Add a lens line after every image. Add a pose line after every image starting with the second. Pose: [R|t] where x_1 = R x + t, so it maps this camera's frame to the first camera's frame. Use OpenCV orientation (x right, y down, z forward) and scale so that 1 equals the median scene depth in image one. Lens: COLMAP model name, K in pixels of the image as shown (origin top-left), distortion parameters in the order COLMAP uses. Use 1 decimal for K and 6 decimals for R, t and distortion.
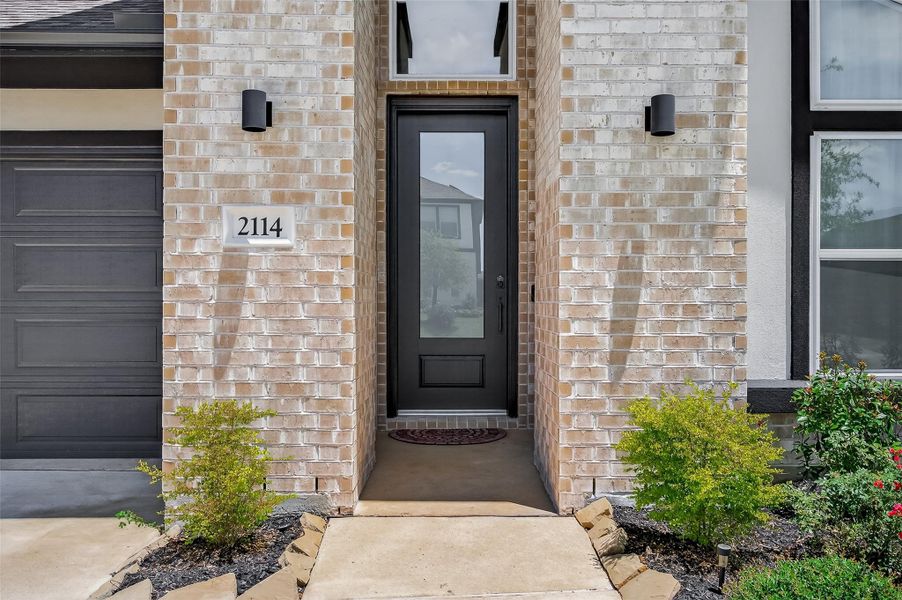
lens RADIAL K [[769.5, 0, 451.0], [0, 769.5, 300.0], [0, 0, 1]] dist [0.008244, 0.002428]
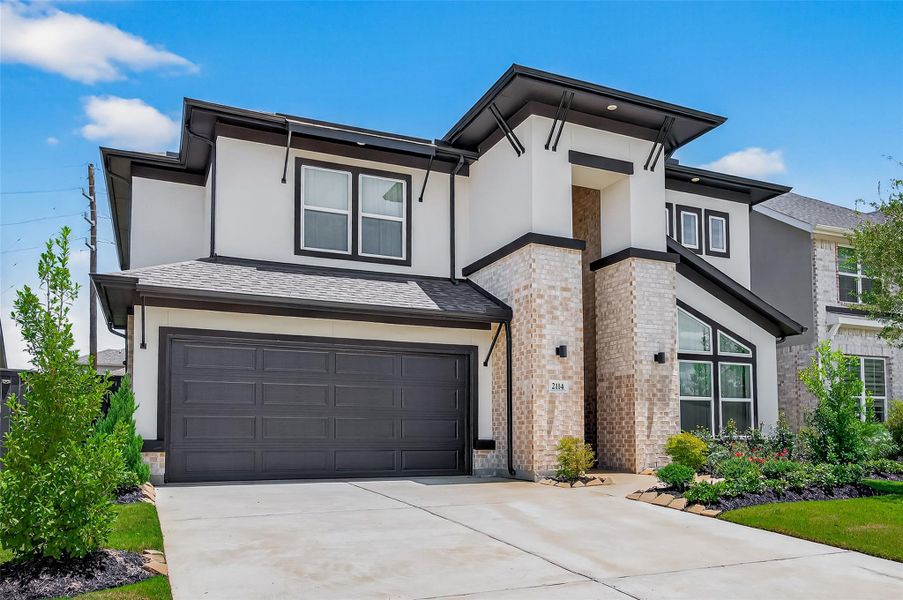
lens RADIAL K [[665.5, 0, 449.3], [0, 665.5, 395.1], [0, 0, 1]] dist [-0.009254, 0.001535]
pose [[0.920402, 0.020449, 0.390437, -1.740346], [0.002328, 0.998327, -0.057774, 0.099384], [-0.390965, 0.054084, 0.918815, -1.353512]]
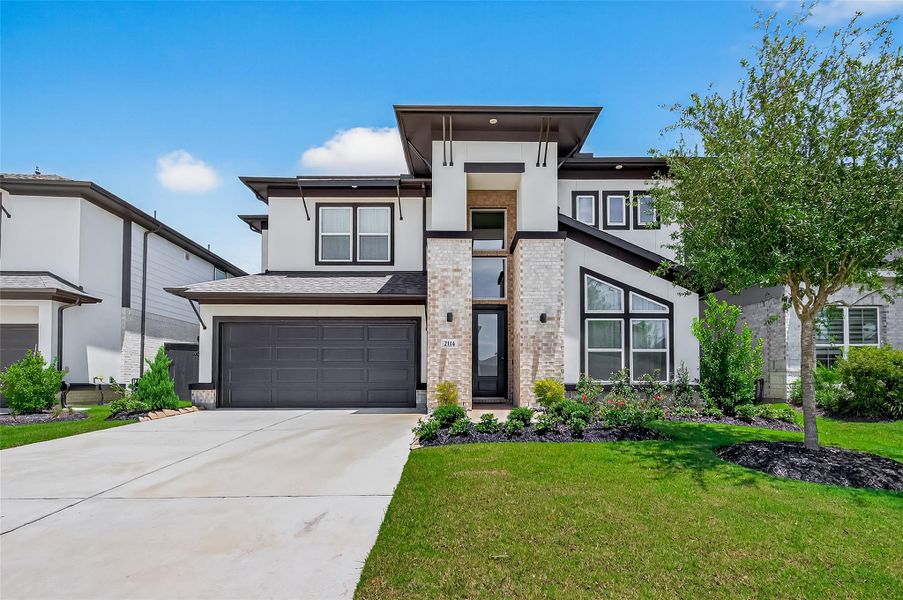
lens RADIAL K [[415.1, 0, 462.0], [0, 415.1, 367.7], [0, 0, 1]] dist [0.002269, 0.000236]
pose [[0.999997, -0.000864, -0.002341, -0.175044], [0.000802, 0.999655, -0.026253, 0.098664], [0.002363, 0.026251, 0.999653, -1.292893]]
